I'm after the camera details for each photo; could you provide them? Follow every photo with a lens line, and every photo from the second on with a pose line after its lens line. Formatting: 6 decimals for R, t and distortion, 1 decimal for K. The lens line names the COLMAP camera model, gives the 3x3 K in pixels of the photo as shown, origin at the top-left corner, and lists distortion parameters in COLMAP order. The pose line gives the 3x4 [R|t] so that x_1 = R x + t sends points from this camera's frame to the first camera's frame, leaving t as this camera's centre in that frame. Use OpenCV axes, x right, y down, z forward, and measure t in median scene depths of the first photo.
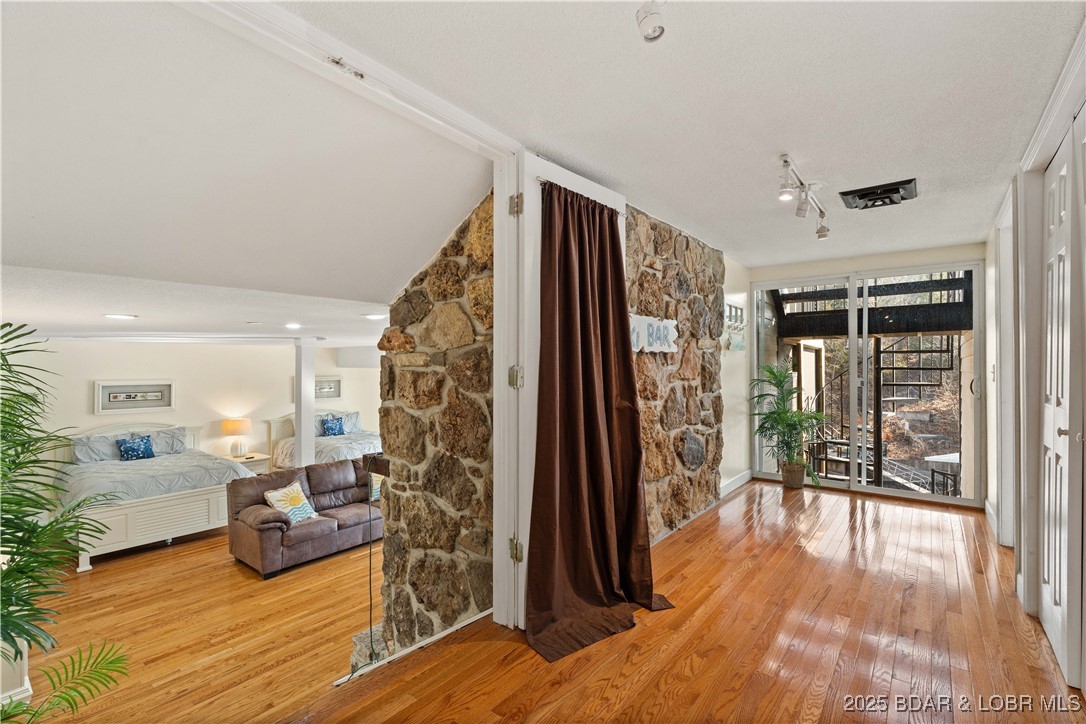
lens RADIAL K [[490.8, 0, 546.0], [0, 490.8, 357.3], [0, 0, 1]] dist [-0.006112, 0.000174]
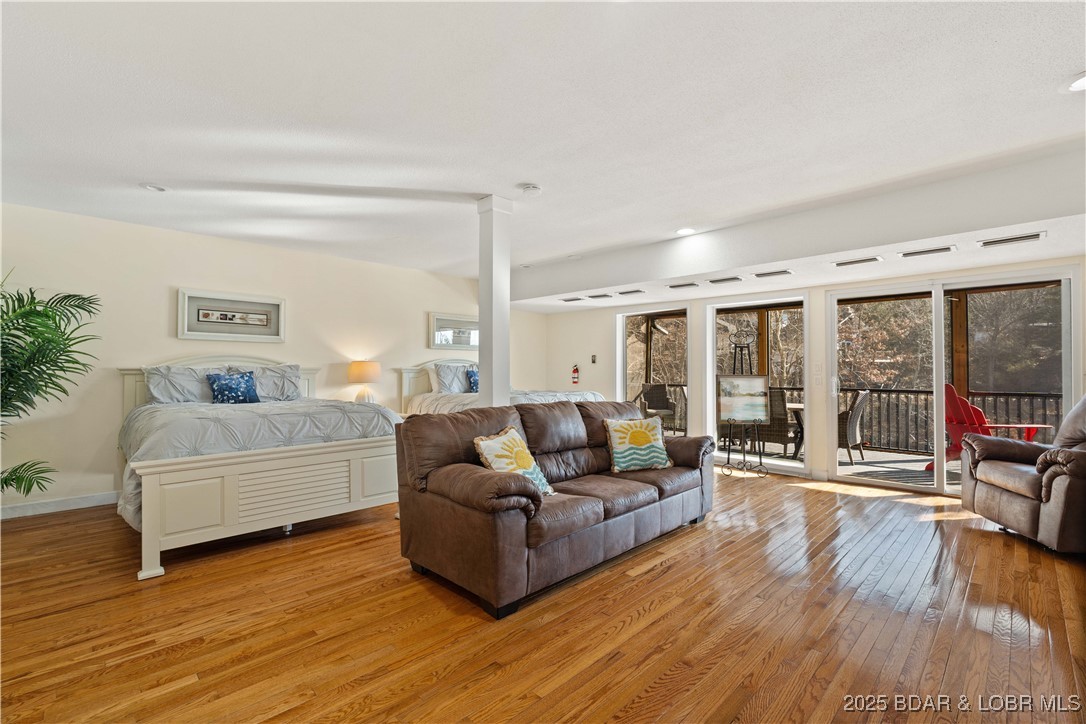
lens RADIAL K [[490.8, 0, 546.0], [0, 490.8, 357.3], [0, 0, 1]] dist [-0.006112, 0.000174]
pose [[0.993141, -0.000675, -0.116917, -0.410076], [-0.000257, 0.999968, -0.007960, 0.181718], [0.116919, 0.007936, 0.993110, 0.467871]]
